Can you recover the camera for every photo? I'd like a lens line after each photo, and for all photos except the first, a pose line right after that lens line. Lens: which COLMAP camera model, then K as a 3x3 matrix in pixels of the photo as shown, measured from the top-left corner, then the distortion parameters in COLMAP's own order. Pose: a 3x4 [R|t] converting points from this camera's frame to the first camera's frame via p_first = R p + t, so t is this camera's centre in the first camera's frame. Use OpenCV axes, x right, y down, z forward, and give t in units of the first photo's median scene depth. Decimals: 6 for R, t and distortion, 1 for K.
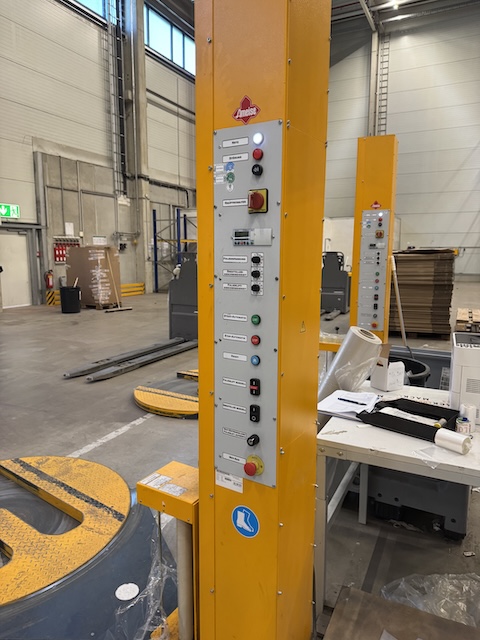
lens RADIAL K [[462.5, 0, 318.3], [0, 462.5, 320.4], [0, 0, 1]] dist [0.006949, -0.001332]
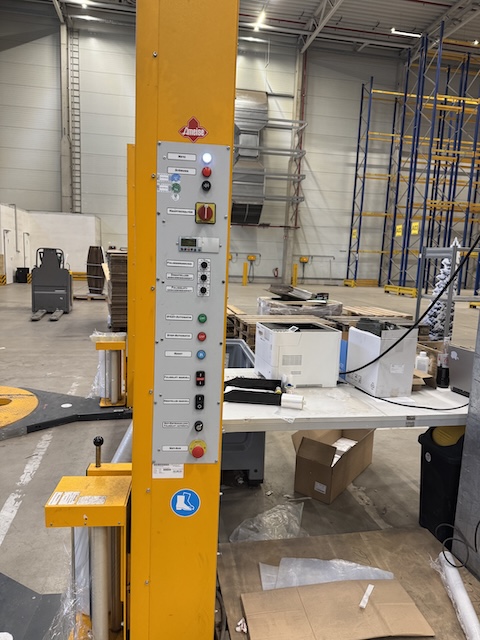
lens RADIAL K [[453.8, 0, 231.1], [0, 453.8, 322.1], [0, 0, 1]] dist [0.017636, -0.005980]
pose [[0.802050, -0.067278, 0.593456, -0.602948], [0.058963, 0.997701, 0.033418, -0.020169], [-0.594339, 0.008189, 0.804173, 0.058246]]
